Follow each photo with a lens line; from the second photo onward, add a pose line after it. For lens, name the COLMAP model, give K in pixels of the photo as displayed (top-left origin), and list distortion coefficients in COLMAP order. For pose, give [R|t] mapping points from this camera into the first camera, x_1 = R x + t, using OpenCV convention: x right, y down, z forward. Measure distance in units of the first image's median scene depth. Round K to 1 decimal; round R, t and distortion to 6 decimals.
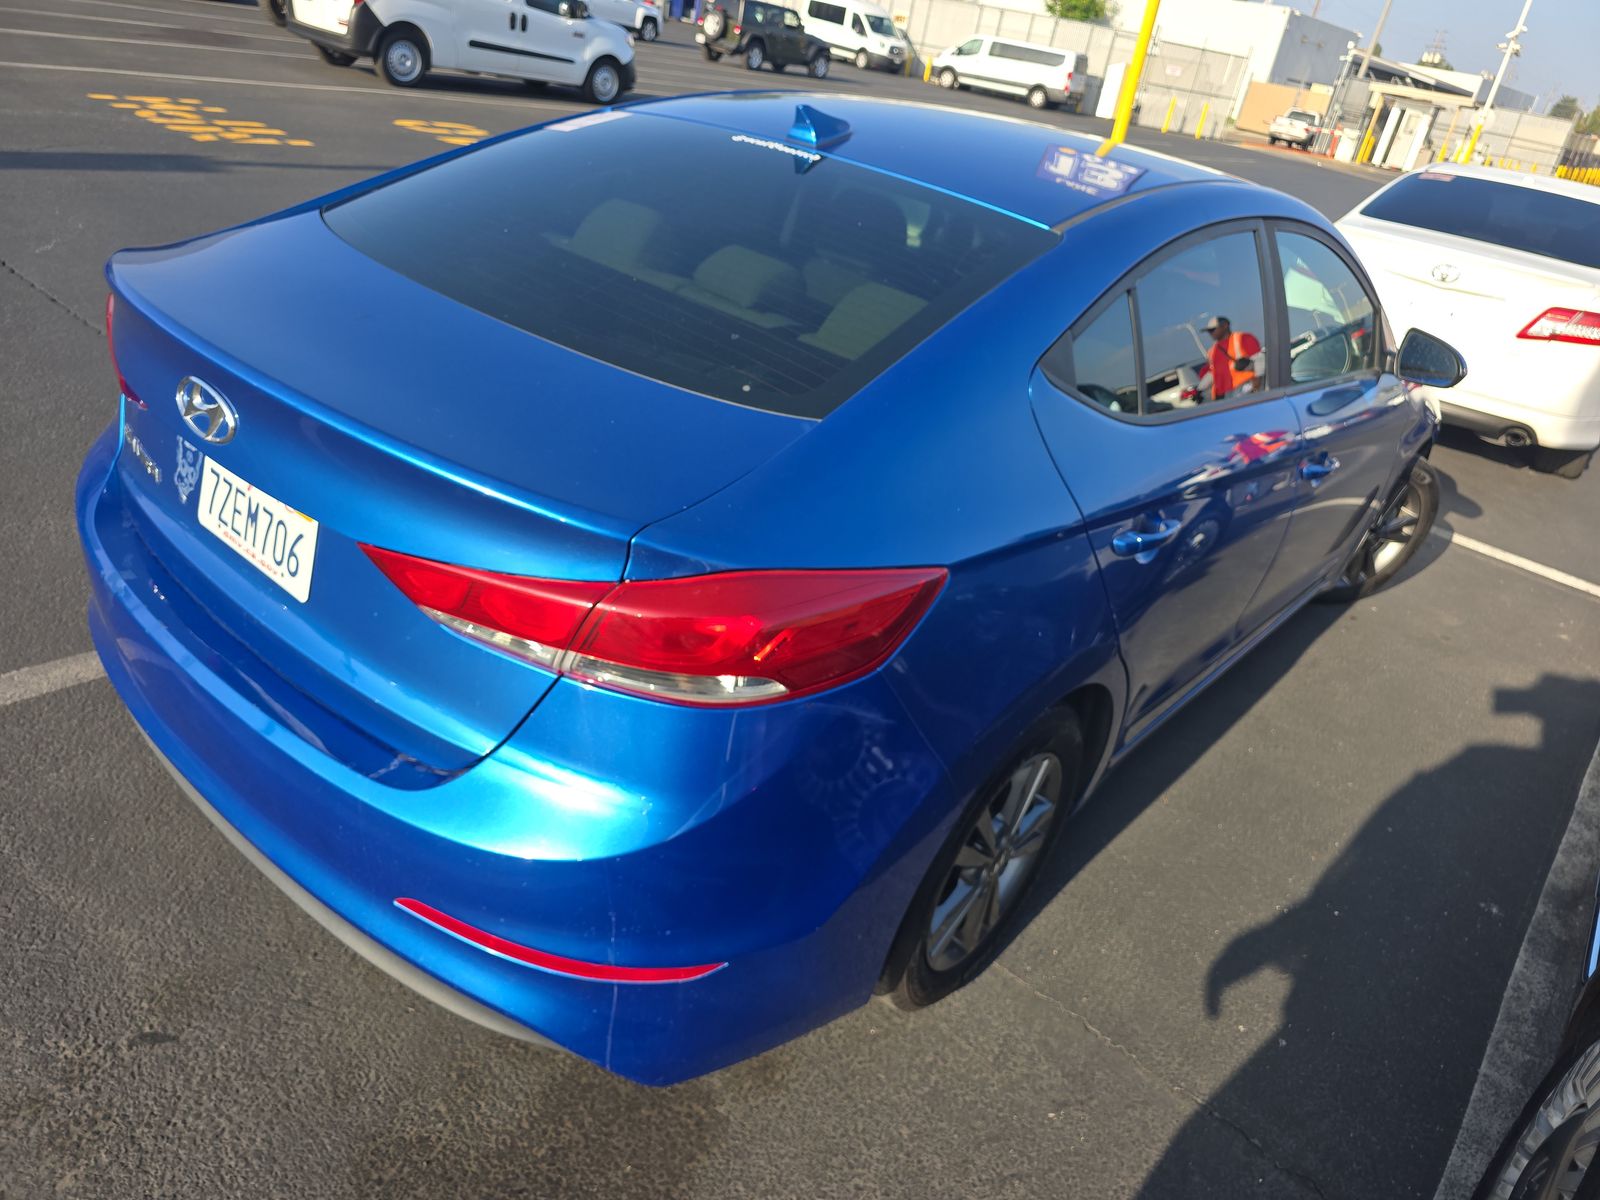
lens RADIAL K [[1099.7, 0, 761.0], [0, 1099.7, 590.8], [0, 0, 1]] dist [0.029035, -0.000063]
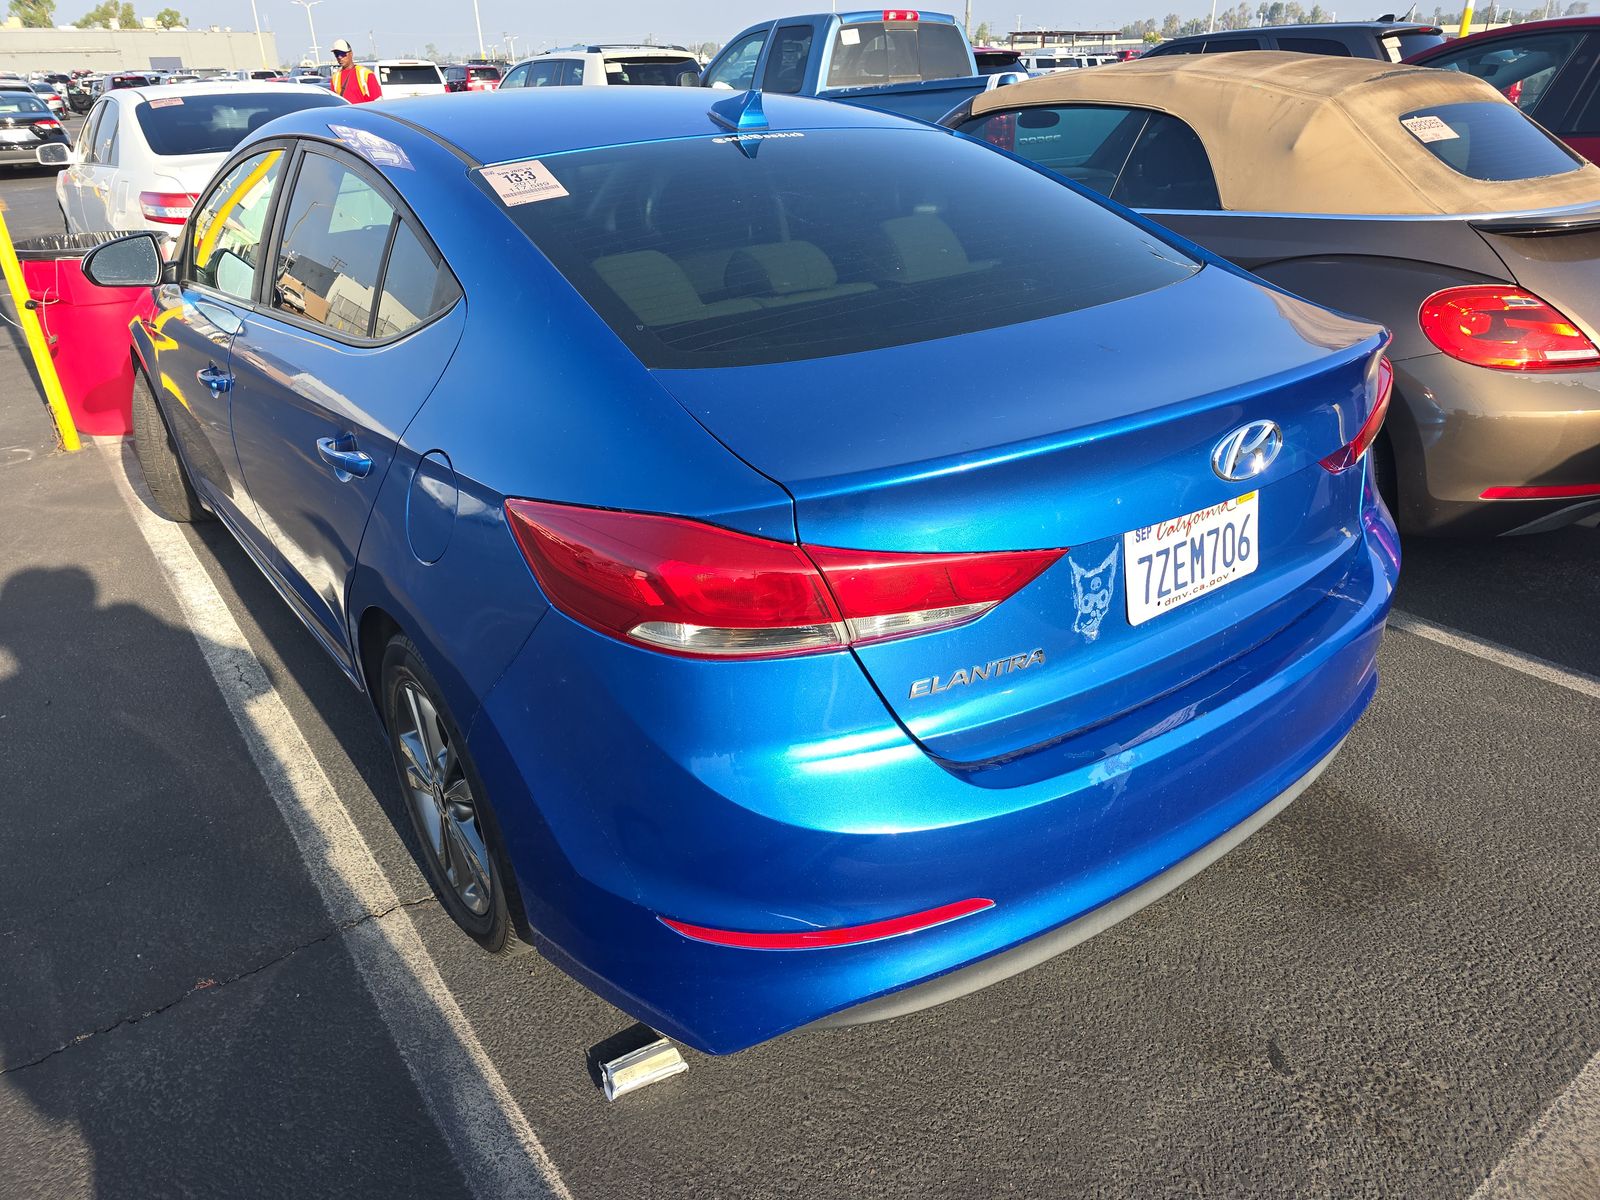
lens RADIAL K [[1067.5, 0, 805.6], [0, 1067.5, 598.7], [0, 0, 1]] dist [0.024984, -0.001174]
pose [[0.197478, -0.557965, 0.806025, -1.256076], [0.503819, 0.763086, 0.404804, -0.568643], [-0.840933, 0.326151, 0.431806, 0.840035]]
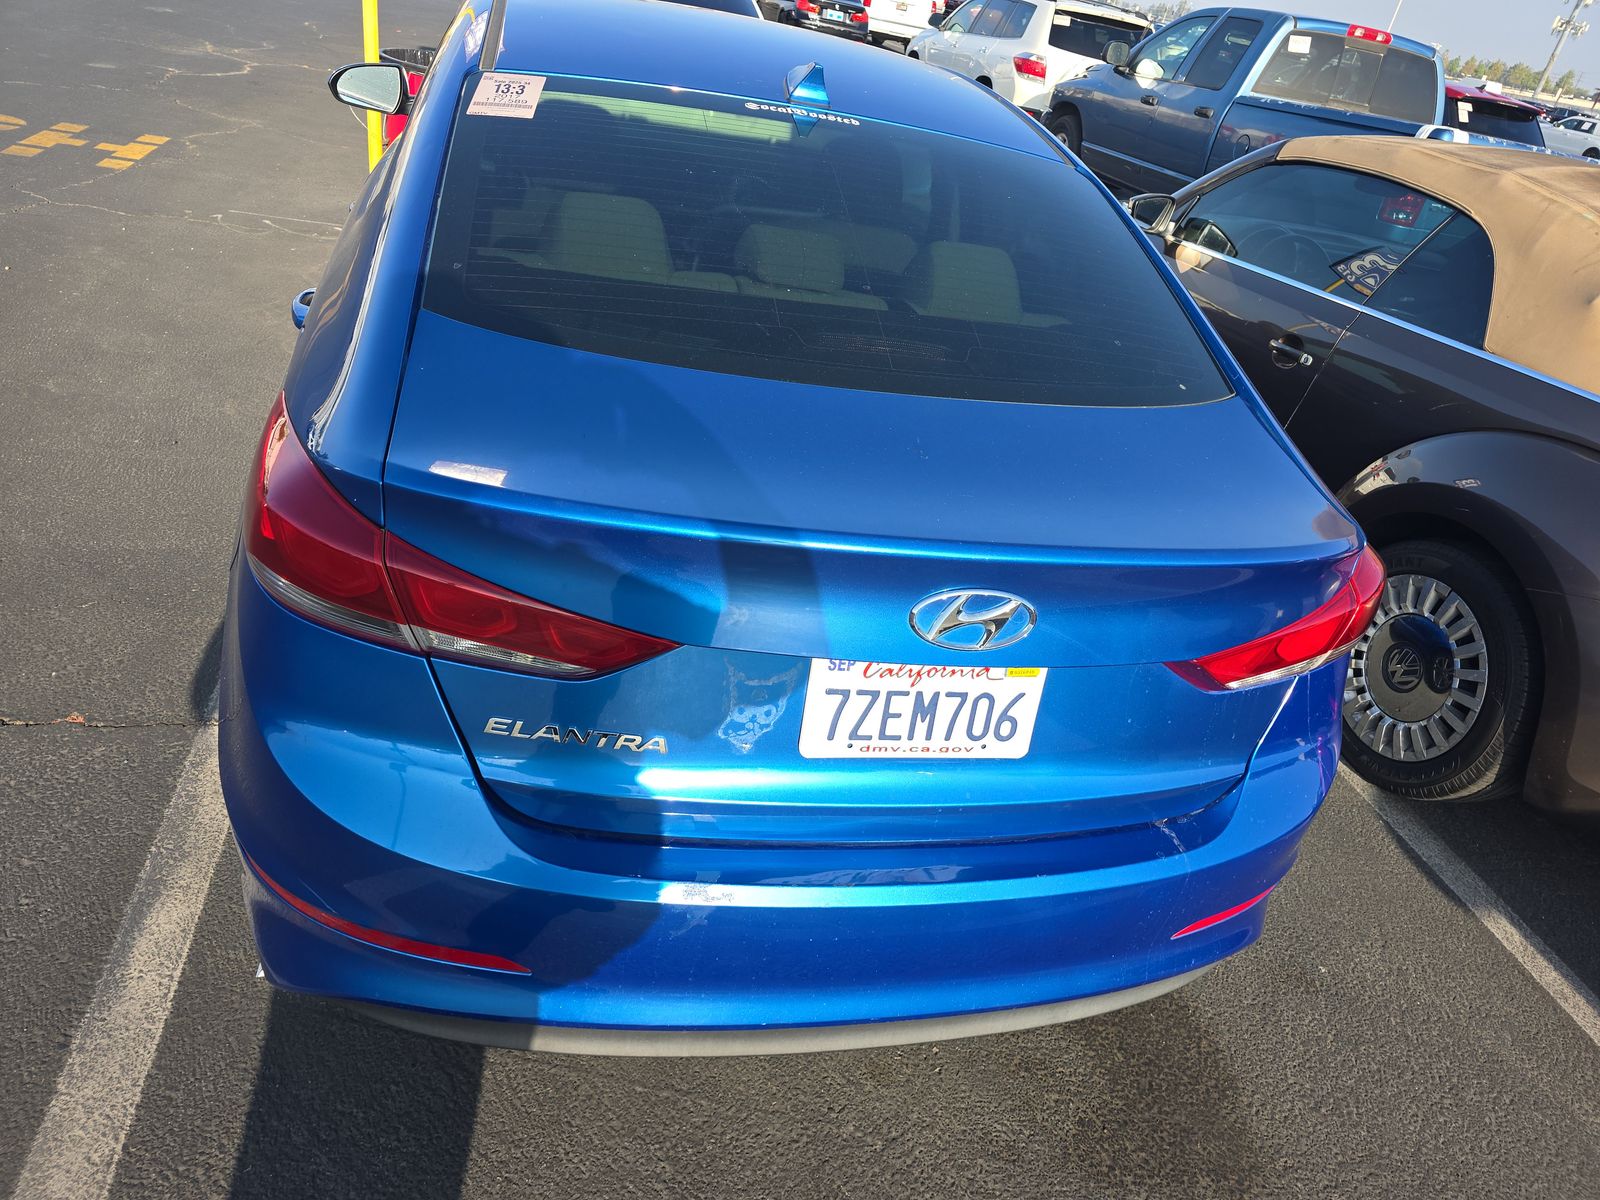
lens RADIAL K [[1070.4, 0, 799.2], [0, 1070.4, 594.7], [0, 0, 1]] dist [0.047890, -0.043262]
pose [[0.597737, -0.434130, 0.673974, -0.976339], [0.289525, 0.900848, 0.323493, -0.415048], [-0.747586, 0.001769, 0.664162, 0.491899]]
